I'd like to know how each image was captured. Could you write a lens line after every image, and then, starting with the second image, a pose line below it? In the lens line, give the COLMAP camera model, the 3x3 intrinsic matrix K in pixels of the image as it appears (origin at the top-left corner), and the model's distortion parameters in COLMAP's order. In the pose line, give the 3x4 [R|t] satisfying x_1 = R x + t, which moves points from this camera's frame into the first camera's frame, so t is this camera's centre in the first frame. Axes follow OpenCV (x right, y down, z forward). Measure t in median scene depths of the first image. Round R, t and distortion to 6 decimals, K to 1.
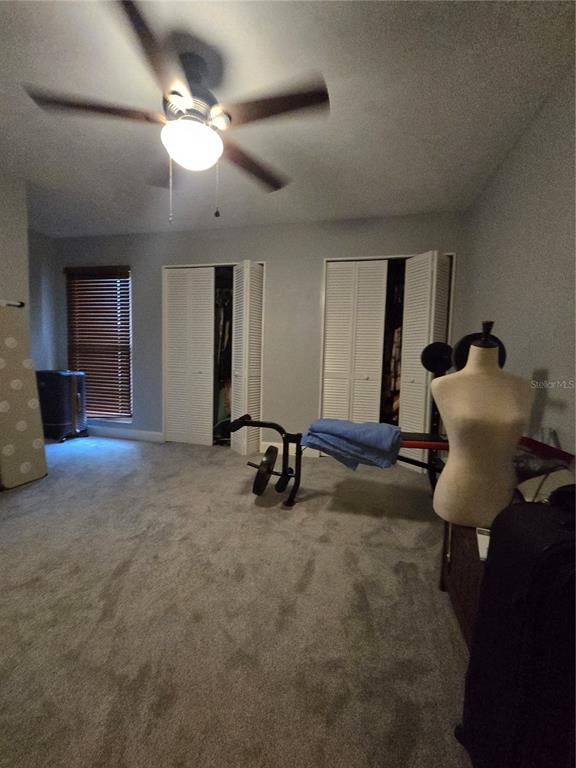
lens RADIAL K [[310.8, 0, 282.7], [0, 310.8, 383.8], [0, 0, 1]] dist [-0.004662, 0.000918]
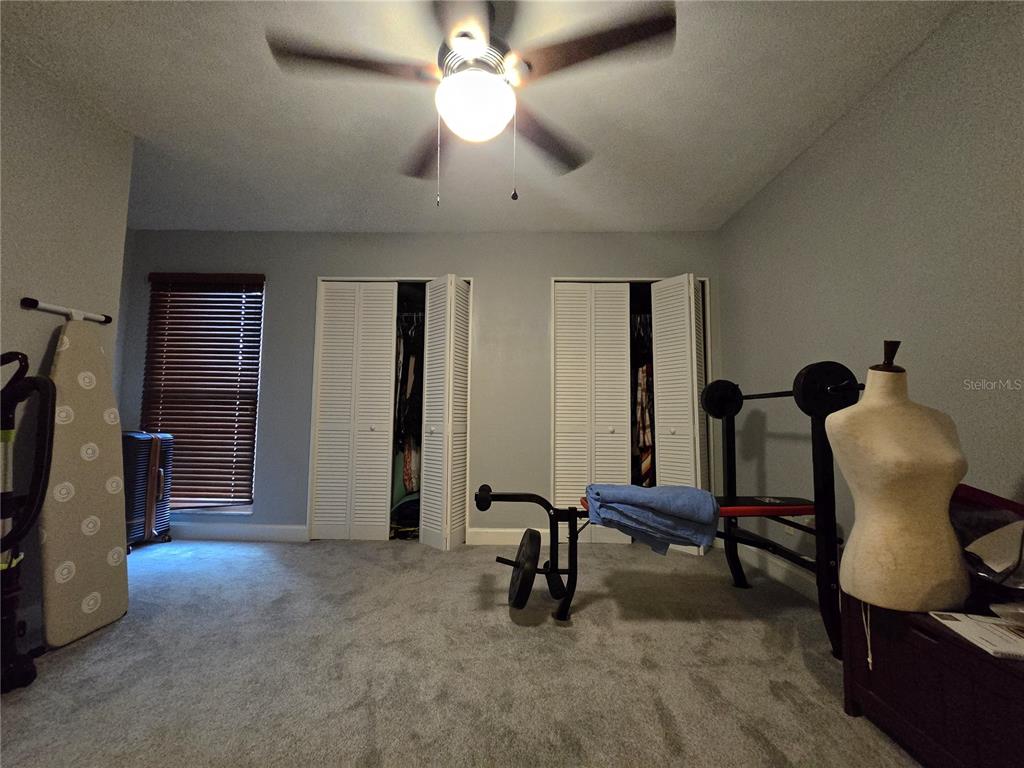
lens RADIAL K [[414.4, 0, 514.8], [0, 414.4, 388.7], [0, 0, 1]] dist [-0.004662, 0.000918]
pose [[0.978509, -0.003519, 0.206173, -0.210192], [0.032889, 0.989718, -0.139202, 0.015916], [-0.203563, 0.142991, 0.968564, 0.066488]]
